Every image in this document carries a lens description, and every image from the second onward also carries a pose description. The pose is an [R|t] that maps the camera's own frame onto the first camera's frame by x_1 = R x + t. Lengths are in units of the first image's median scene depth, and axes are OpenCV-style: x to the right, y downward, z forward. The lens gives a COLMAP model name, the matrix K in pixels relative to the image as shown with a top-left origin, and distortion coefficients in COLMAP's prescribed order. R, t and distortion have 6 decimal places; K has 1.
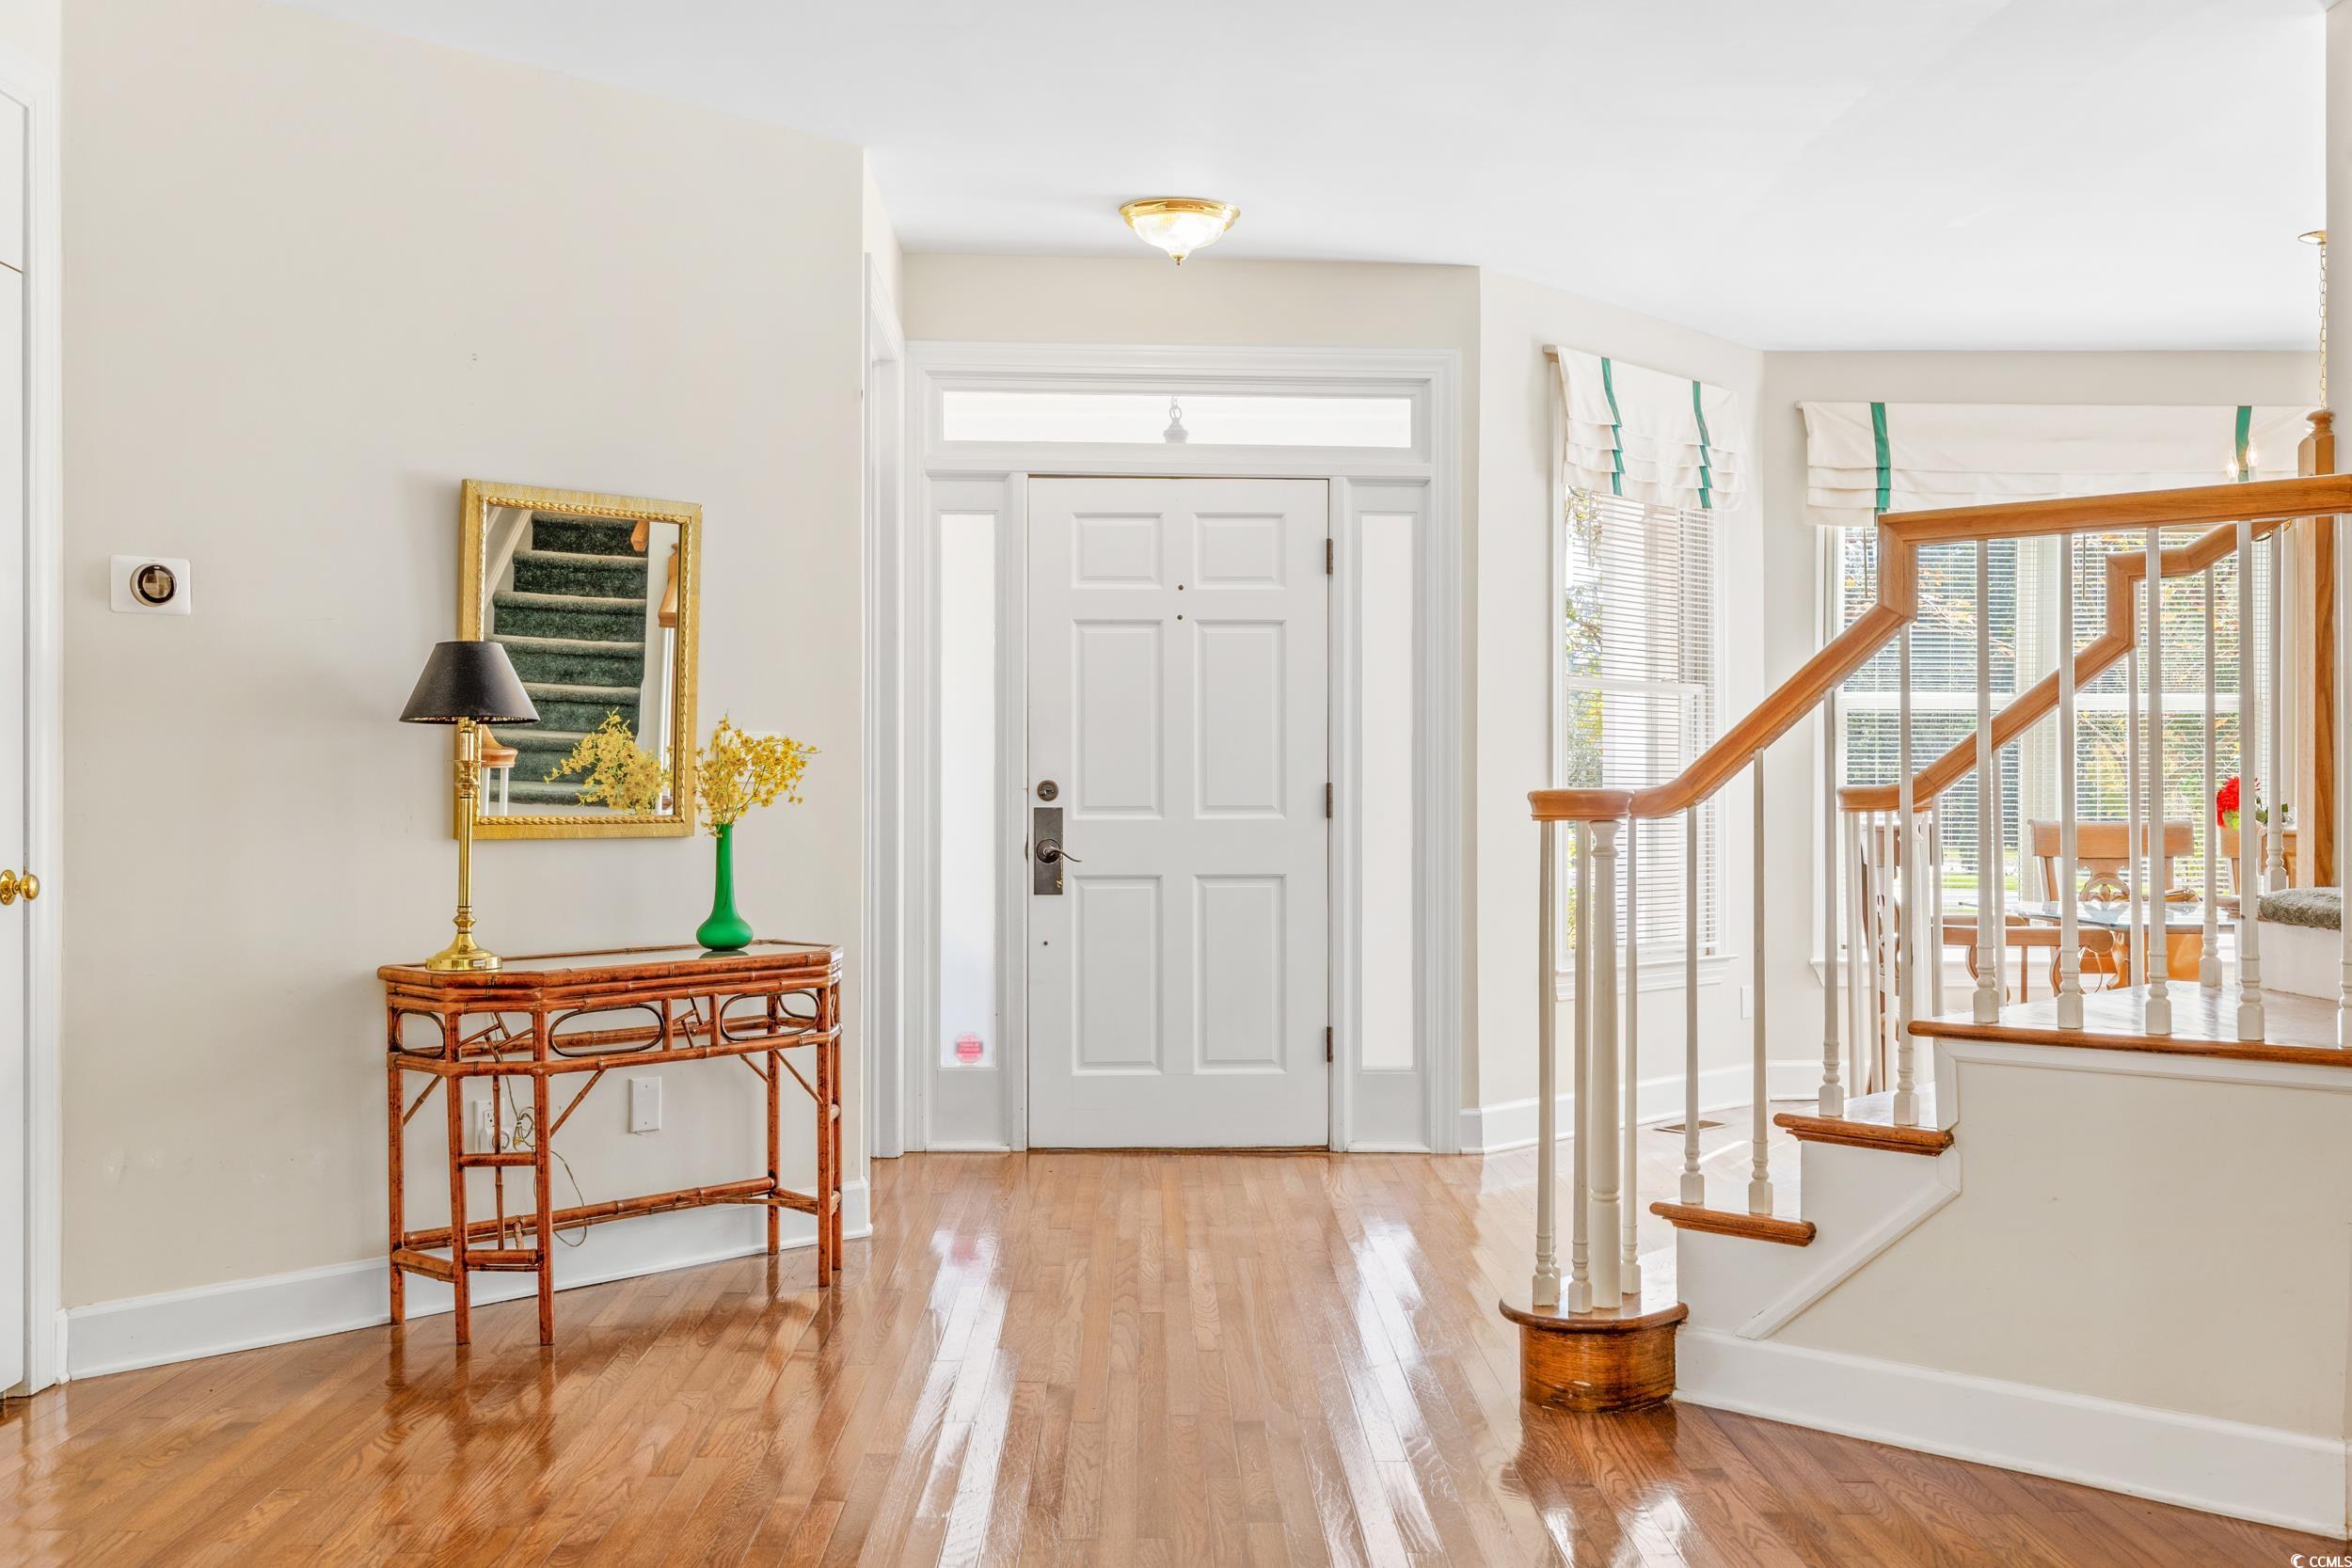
lens RADIAL K [[2285.7, 0, 1177.0], [0, 2285.7, 793.9], [0, 0, 1]] dist [0.005667, 0.000000]
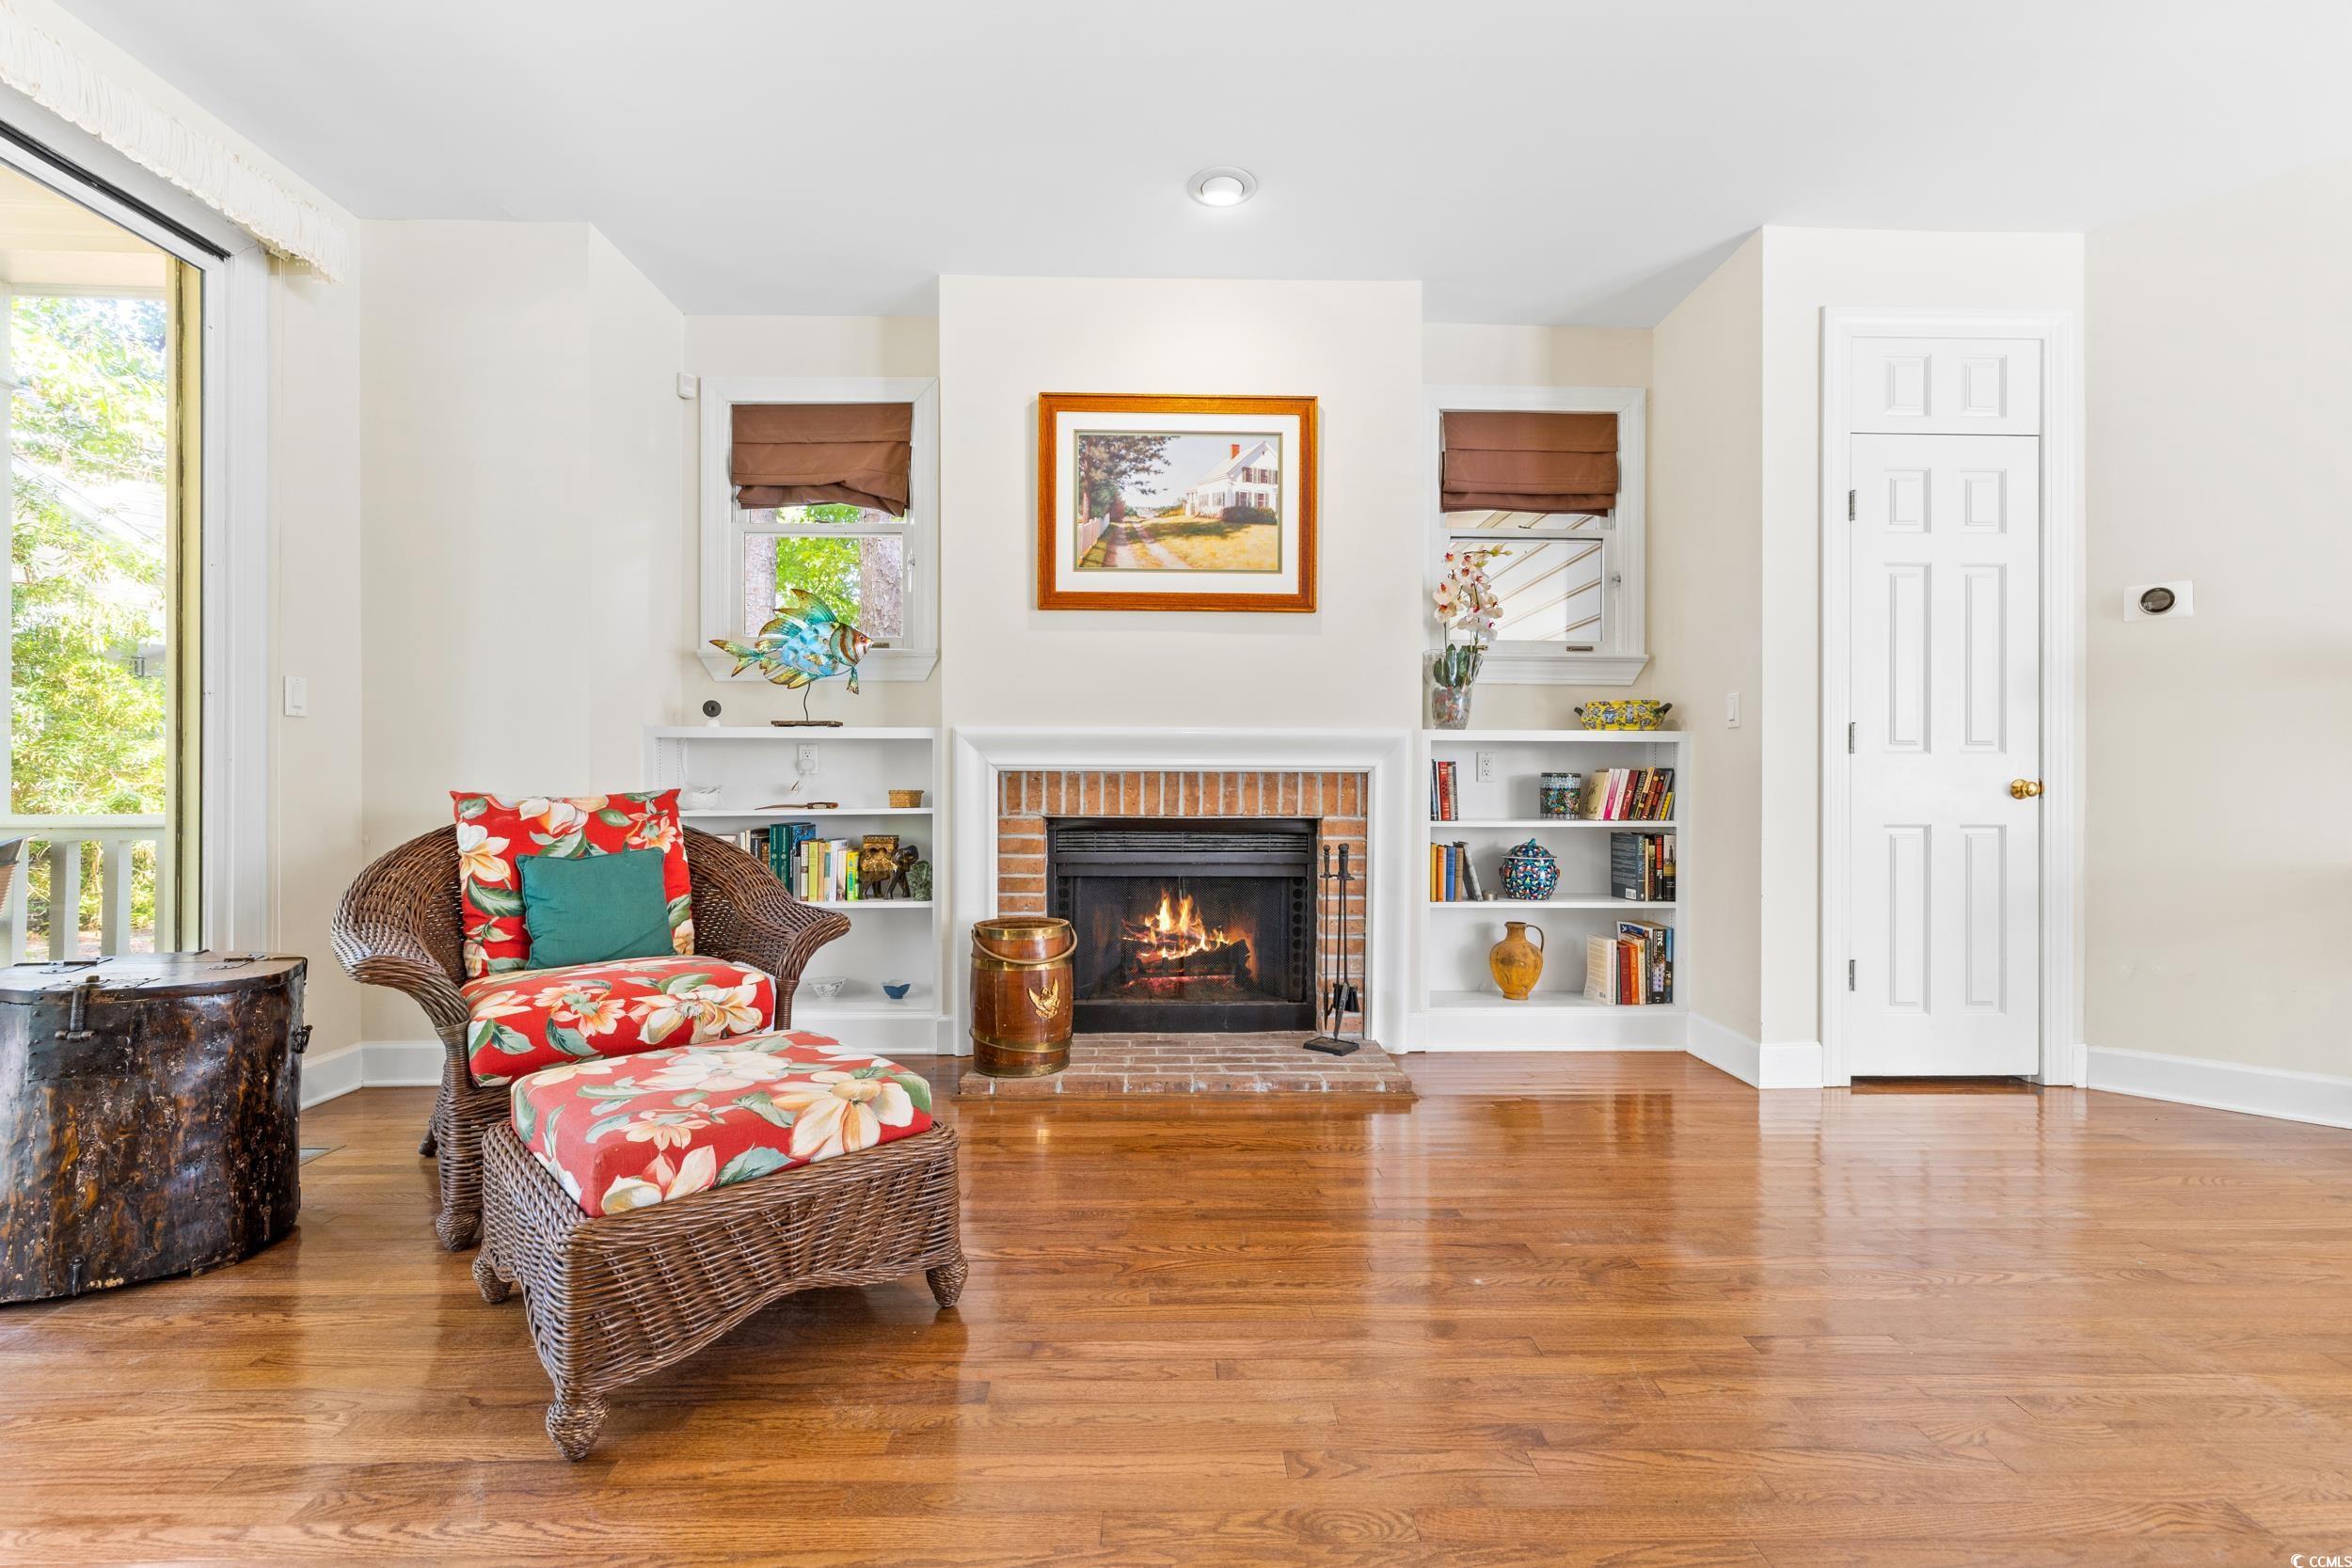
lens RADIAL K [[988.6, 0, 1171.1], [0, 988.6, 787.8], [0, 0, 1]] dist [0.000849, 0.000166]
pose [[0.004236, 0.000934, -0.999991, 0.205791], [0.001105, 0.999999, 0.000938, 0.031918], [0.999990, -0.001109, 0.004235, 0.286632]]
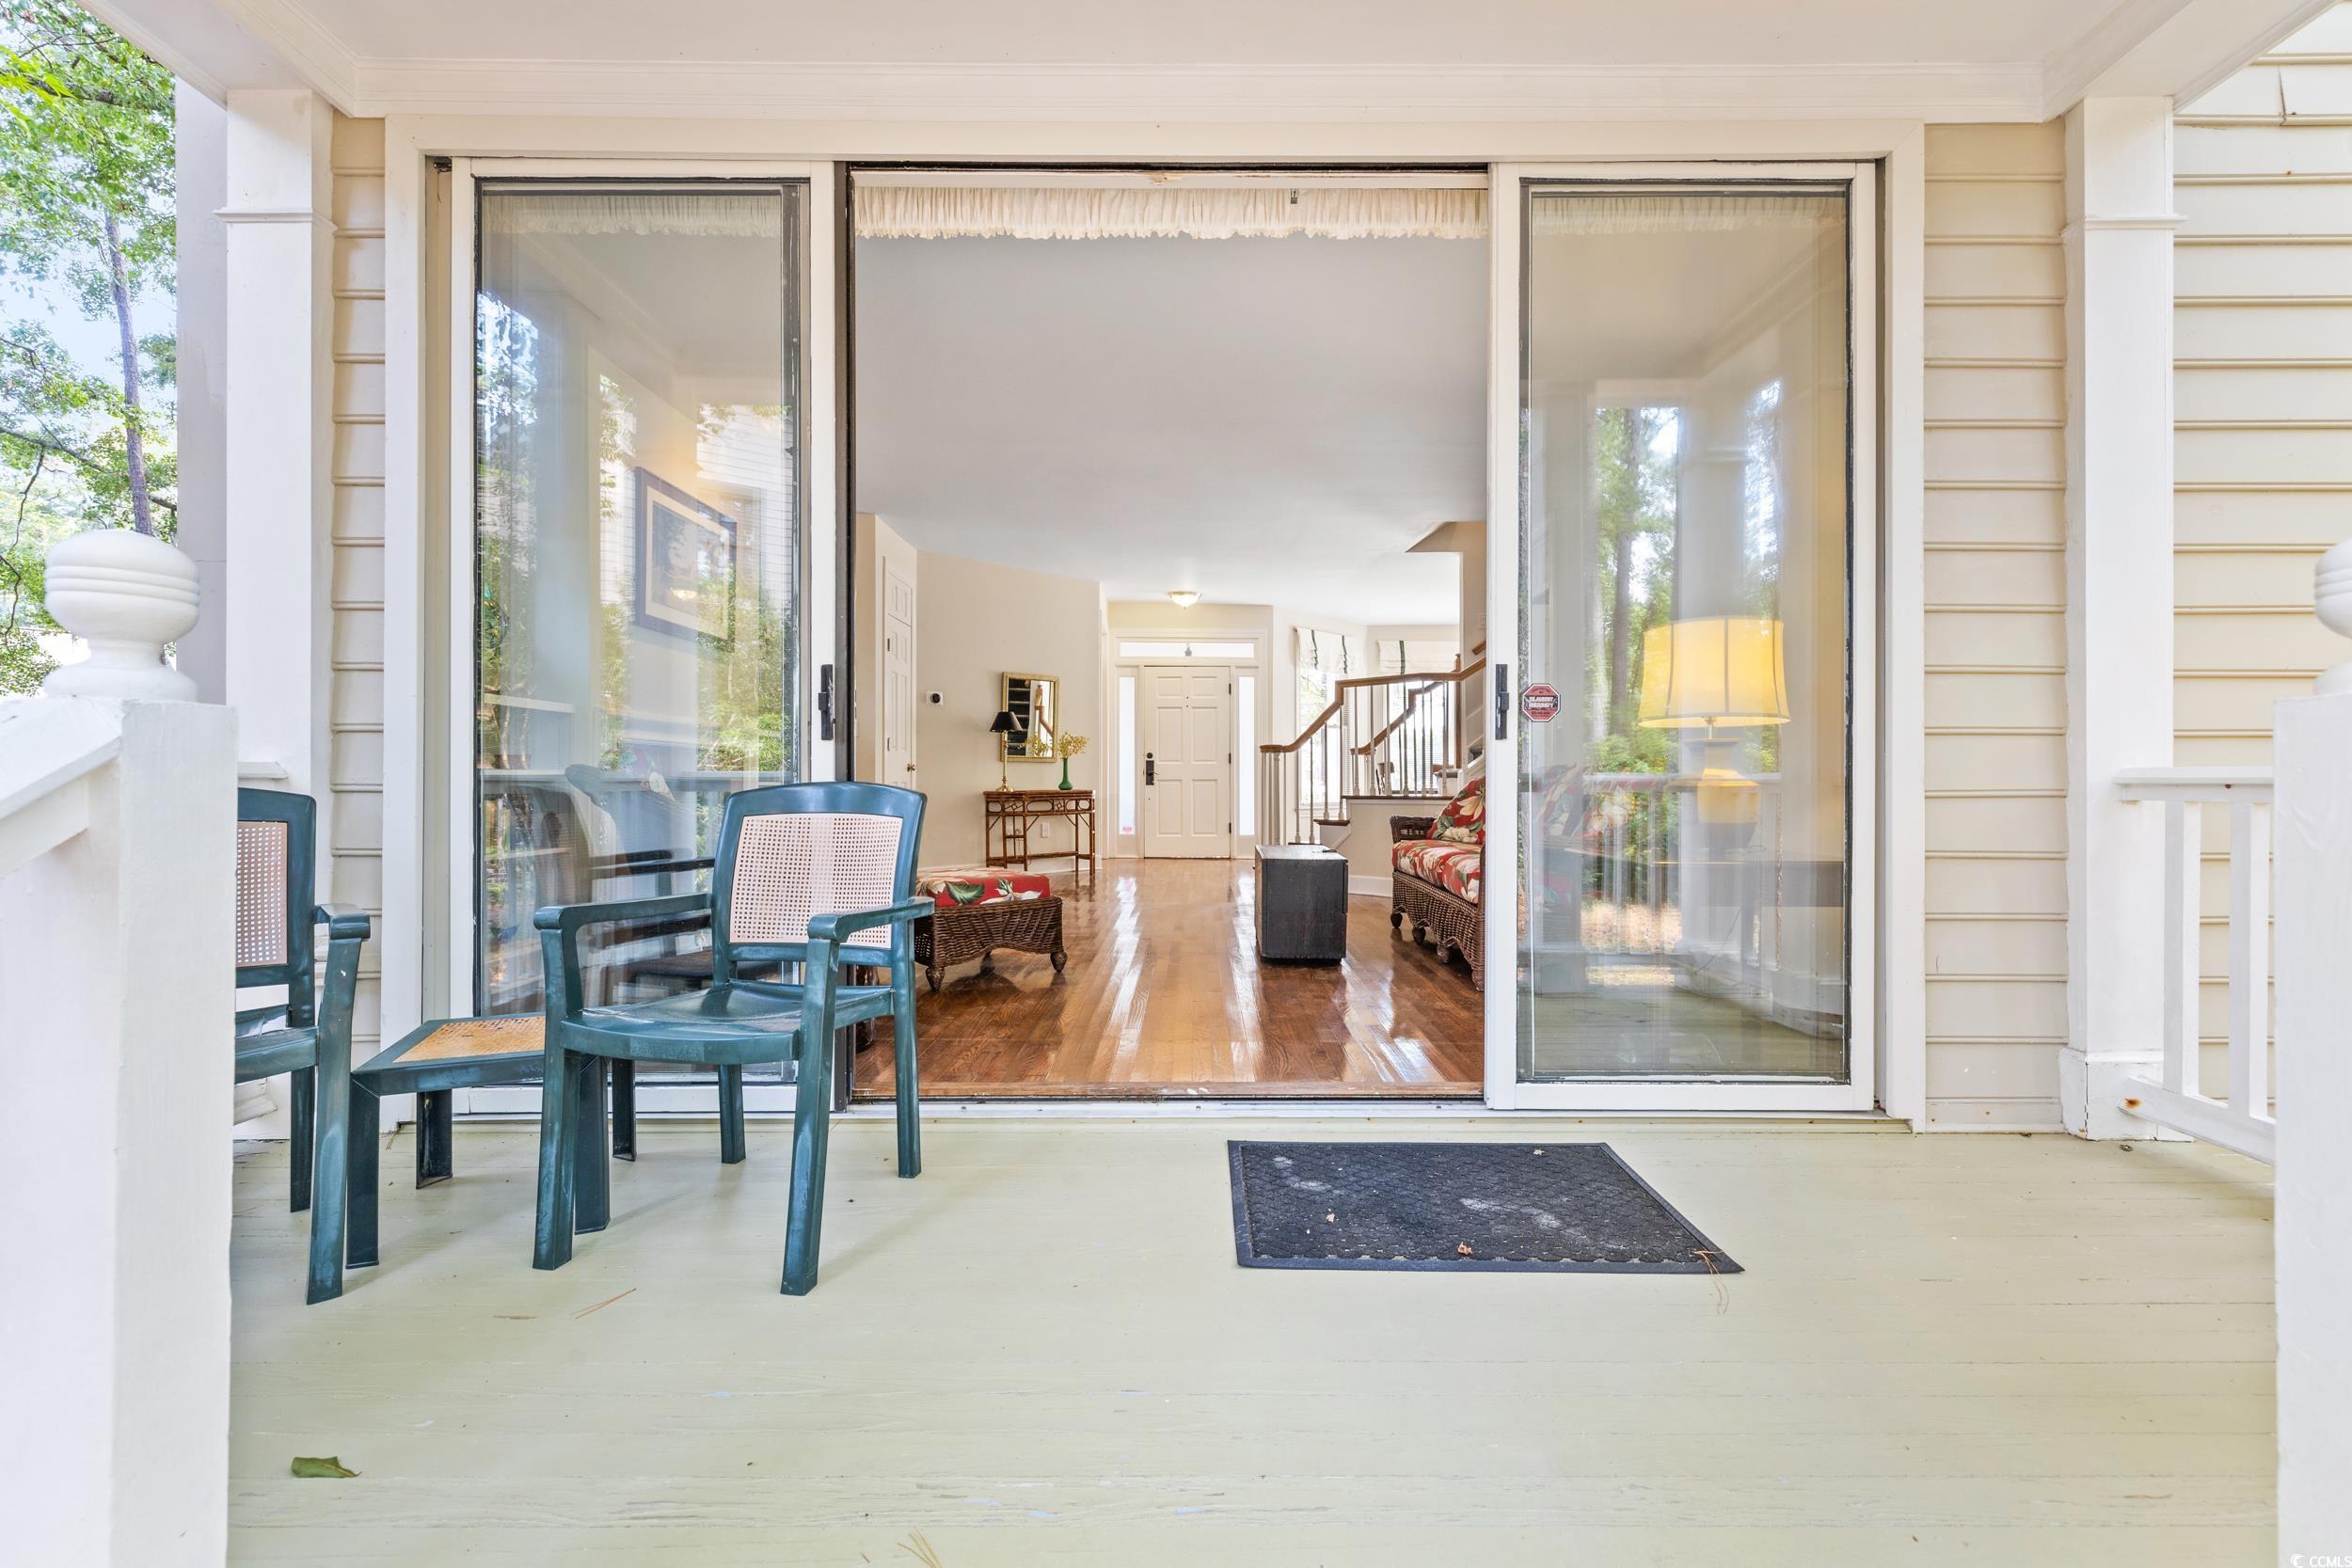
lens RADIAL K [[988.6, 0, 1160.7], [0, 988.6, 787.1], [0, 0, 1]] dist [0.000849, 0.000166]
pose [[0.998435, -0.000388, -0.055921, 0.062330], [0.000411, 1.000000, 0.000412, 0.063926], [0.055921, -0.000434, 0.998435, -0.715418]]
